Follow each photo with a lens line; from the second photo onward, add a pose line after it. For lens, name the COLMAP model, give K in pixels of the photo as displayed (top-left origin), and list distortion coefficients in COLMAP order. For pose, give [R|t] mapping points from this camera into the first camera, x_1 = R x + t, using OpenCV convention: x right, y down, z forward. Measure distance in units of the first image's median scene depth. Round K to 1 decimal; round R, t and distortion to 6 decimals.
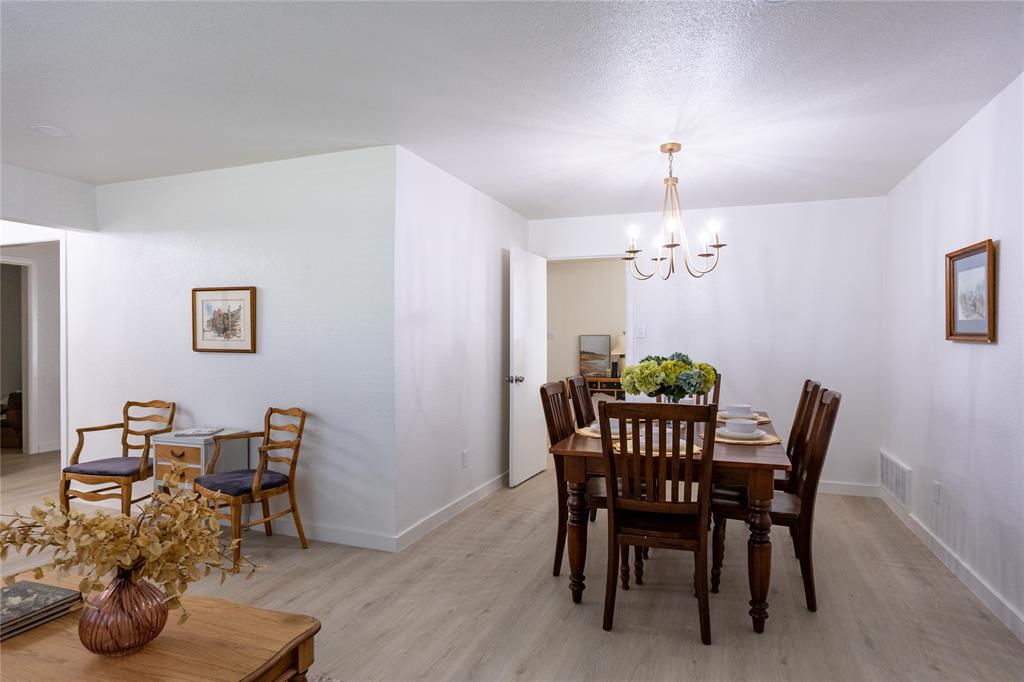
lens RADIAL K [[588.0, 0, 509.7], [0, 588.0, 338.7], [0, 0, 1]] dist [-0.039573, 0.031840]
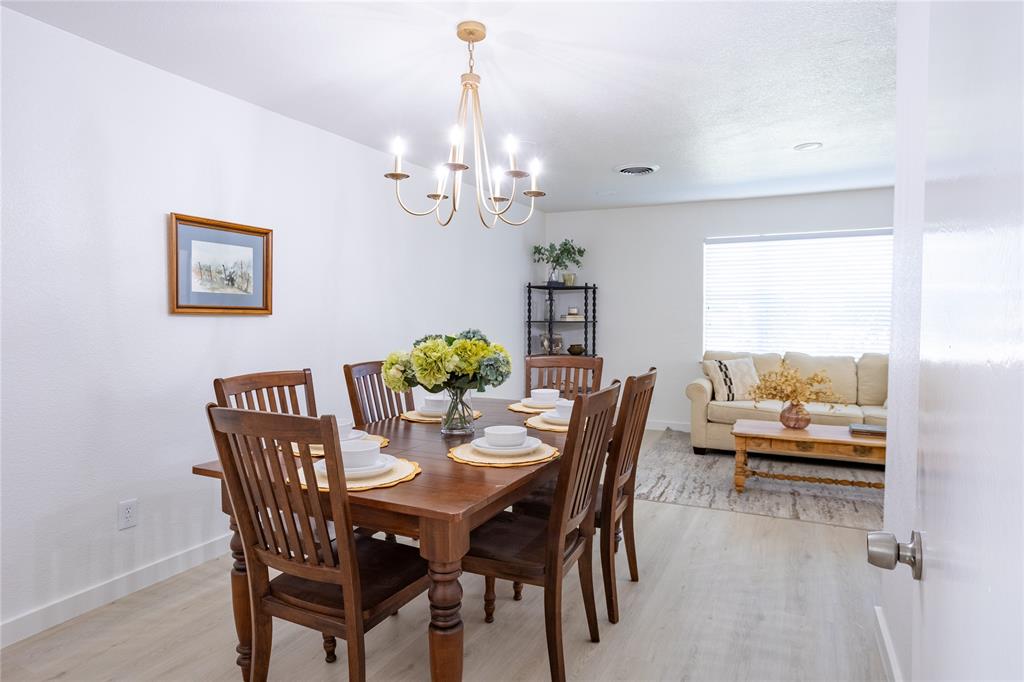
lens RADIAL K [[588.0, 0, 516.4], [0, 588.0, 336.7], [0, 0, 1]] dist [-0.039573, 0.031840]
pose [[-0.995238, -0.005471, 0.097317, 0.156253], [-0.001349, 0.999101, 0.042375, 0.000594], [-0.097461, 0.042042, -0.994351, 1.694650]]
